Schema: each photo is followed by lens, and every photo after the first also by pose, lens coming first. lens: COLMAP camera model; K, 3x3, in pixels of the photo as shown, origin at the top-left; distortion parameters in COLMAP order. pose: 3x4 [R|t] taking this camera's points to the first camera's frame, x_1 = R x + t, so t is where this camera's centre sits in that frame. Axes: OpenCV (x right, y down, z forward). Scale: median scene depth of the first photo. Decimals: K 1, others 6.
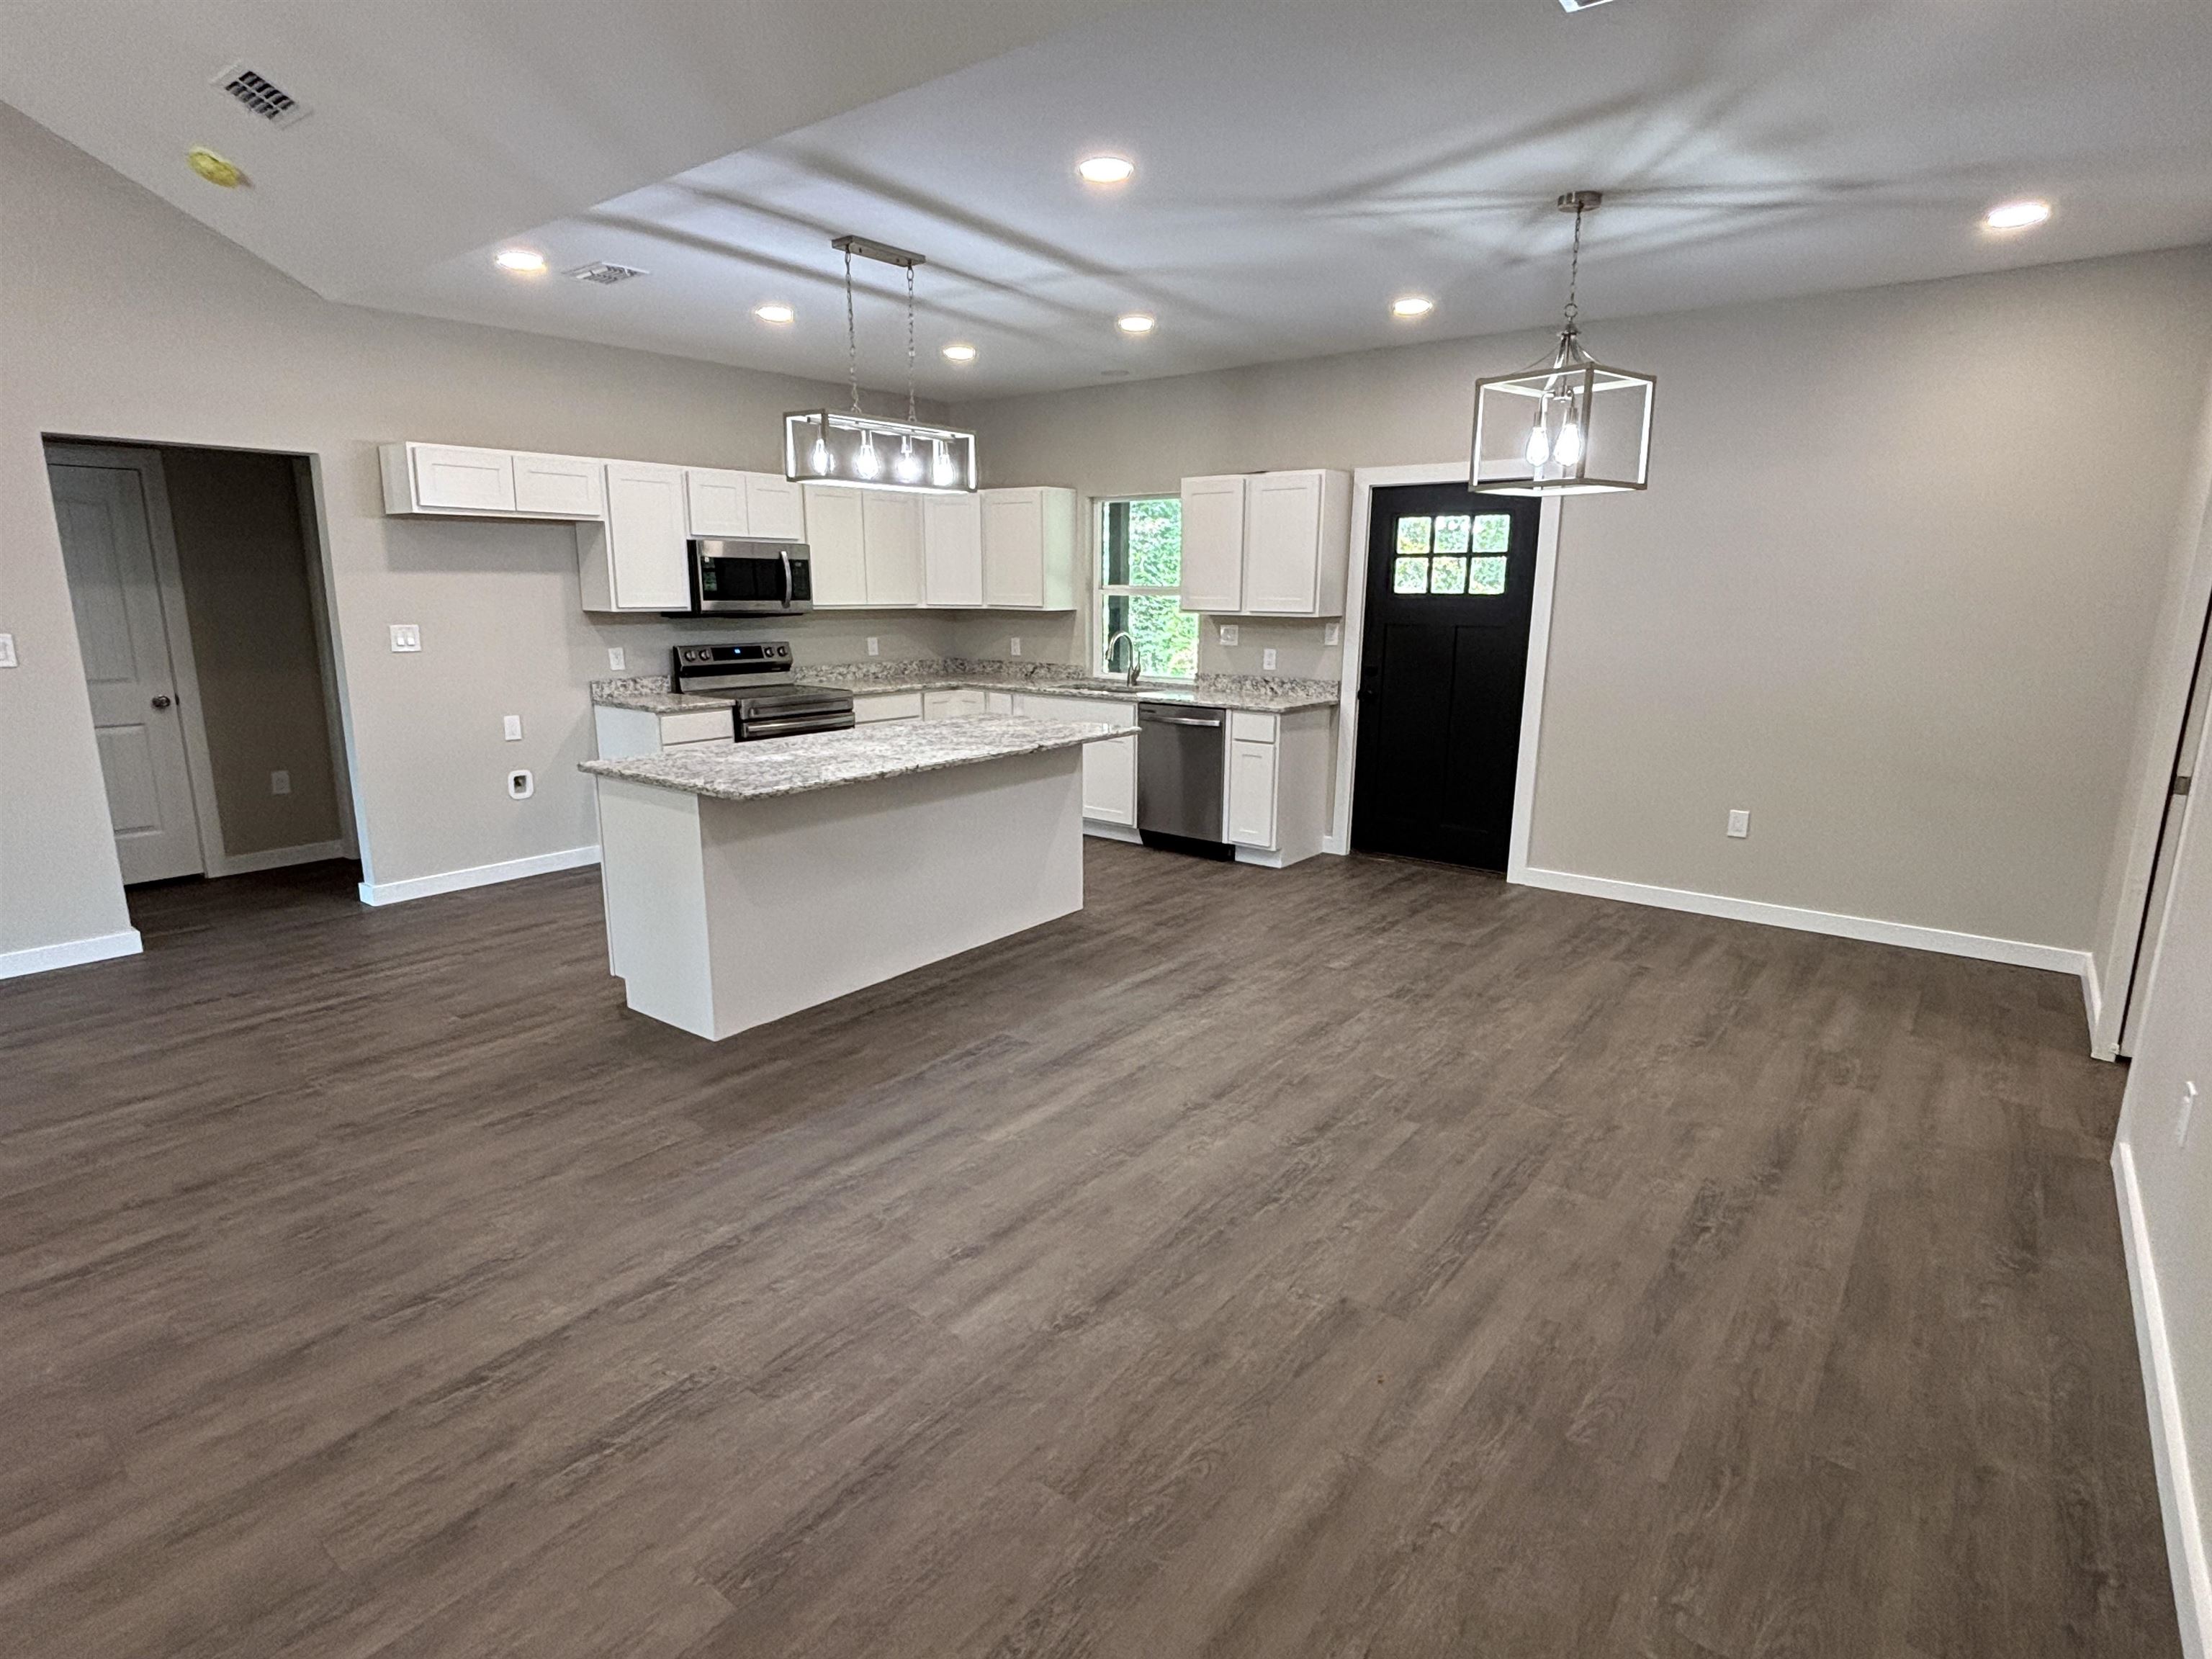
lens RADIAL K [[1145.0, 0, 1102.9], [0, 1145.0, 830.8], [0, 0, 1]] dist [0.003713, -0.004967]
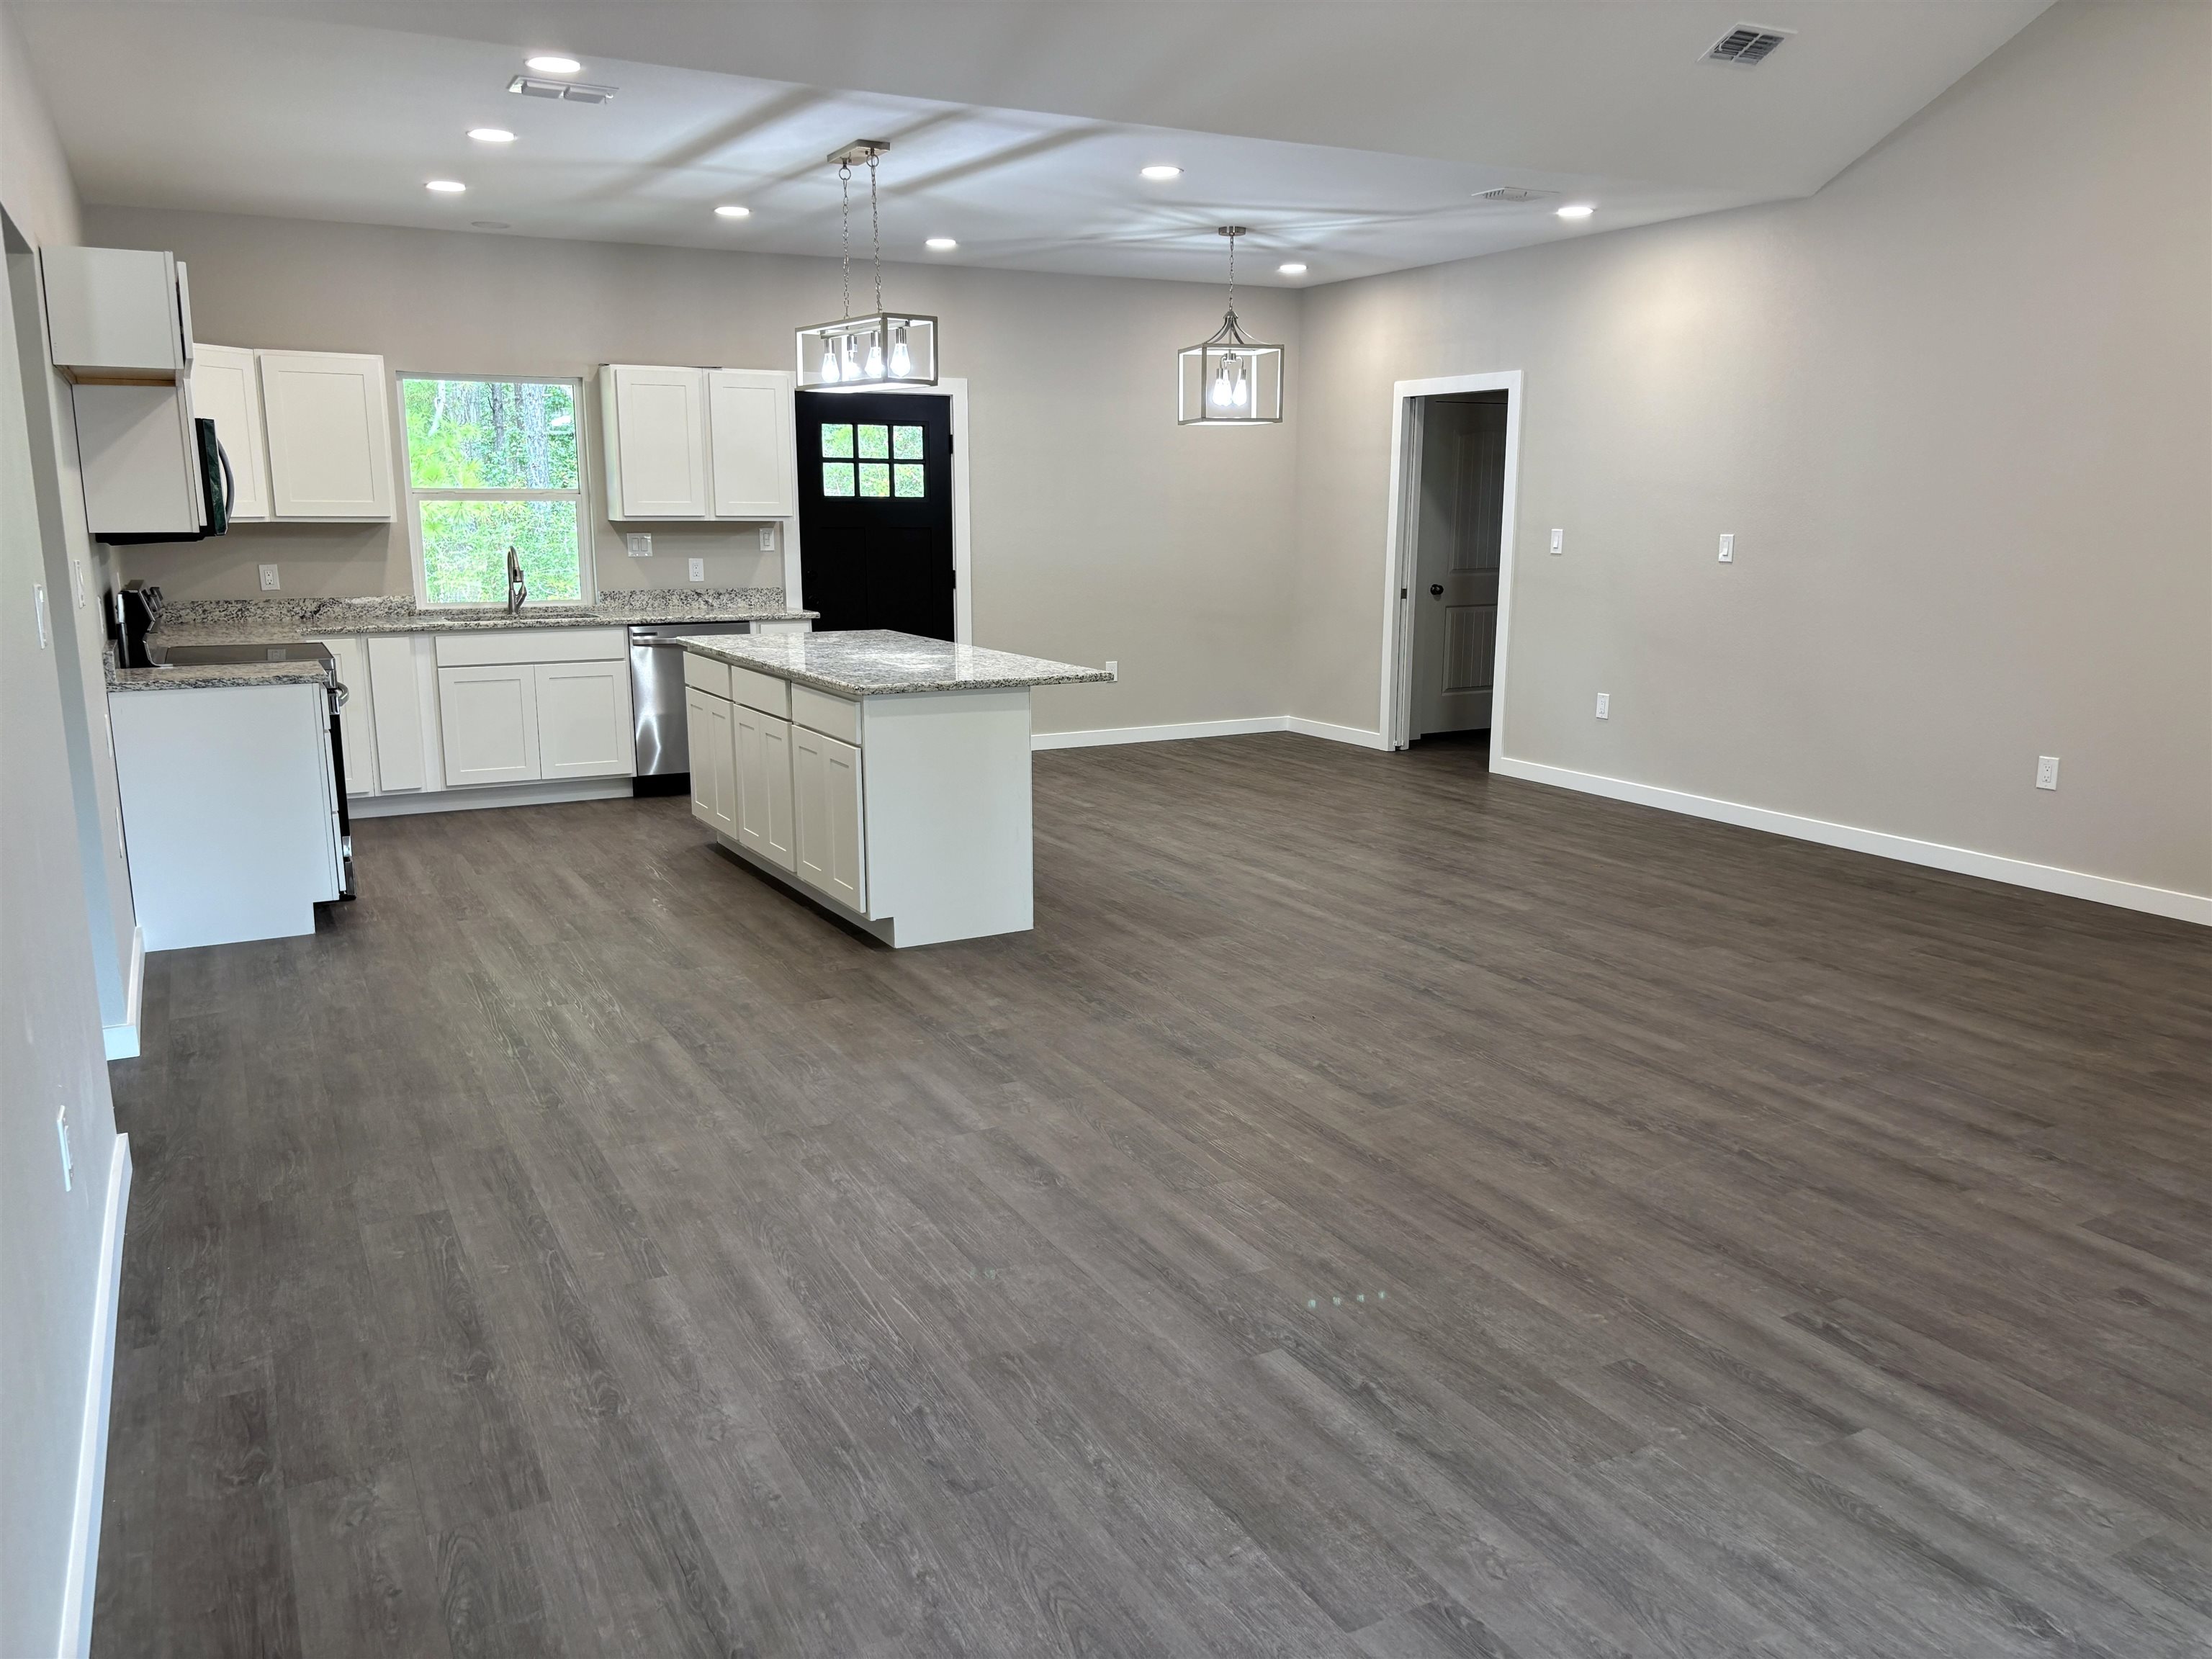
lens RADIAL K [[1674.0, 0, 1101.9], [0, 1674.0, 836.1], [0, 0, 1]] dist [0.046740, -0.045642]
pose [[0.402975, -0.187255, 0.895850, -1.508513], [0.195240, 0.973902, 0.115746, -0.055721], [-0.894143, 0.128263, 0.429018, 0.258437]]
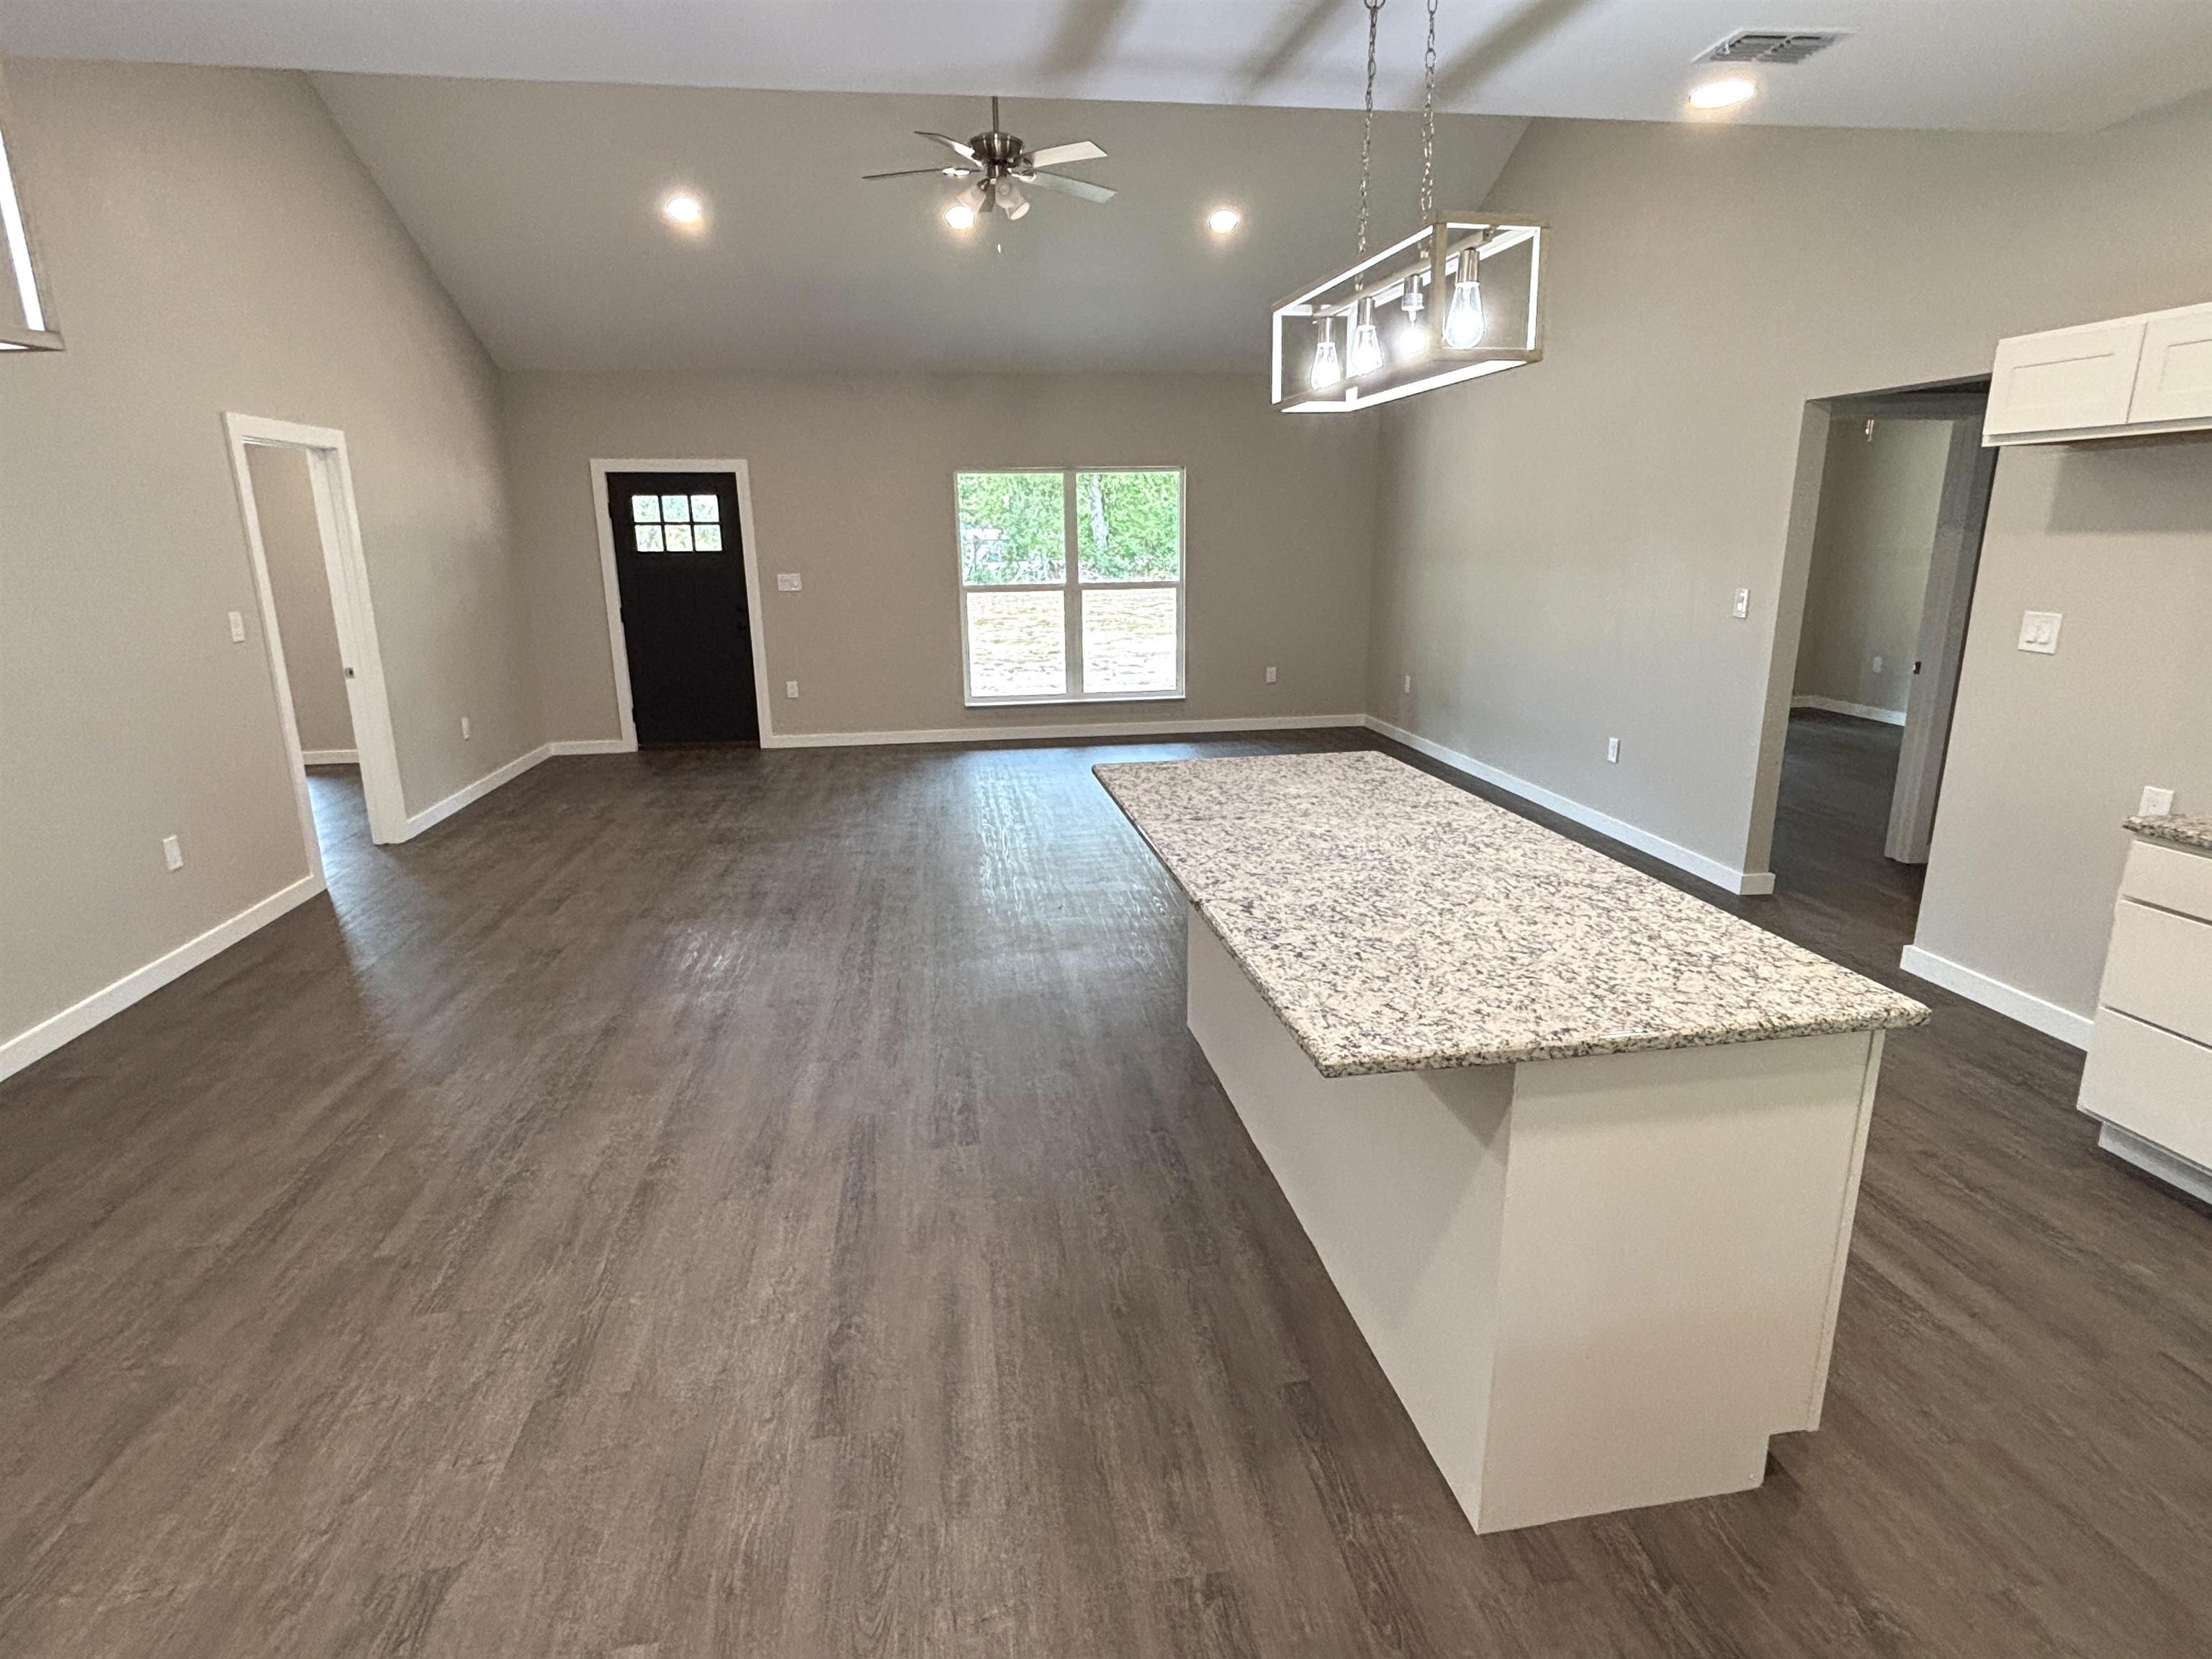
lens RADIAL K [[1145.0, 0, 1102.4], [0, 1145.0, 826.1], [0, 0, 1]] dist [0.003713, -0.004967]
pose [[-0.690433, 0.185071, -0.699321, 0.332920], [-0.146301, 0.911019, 0.385538, -0.309876], [0.708448, 0.368500, -0.601922, 1.344815]]
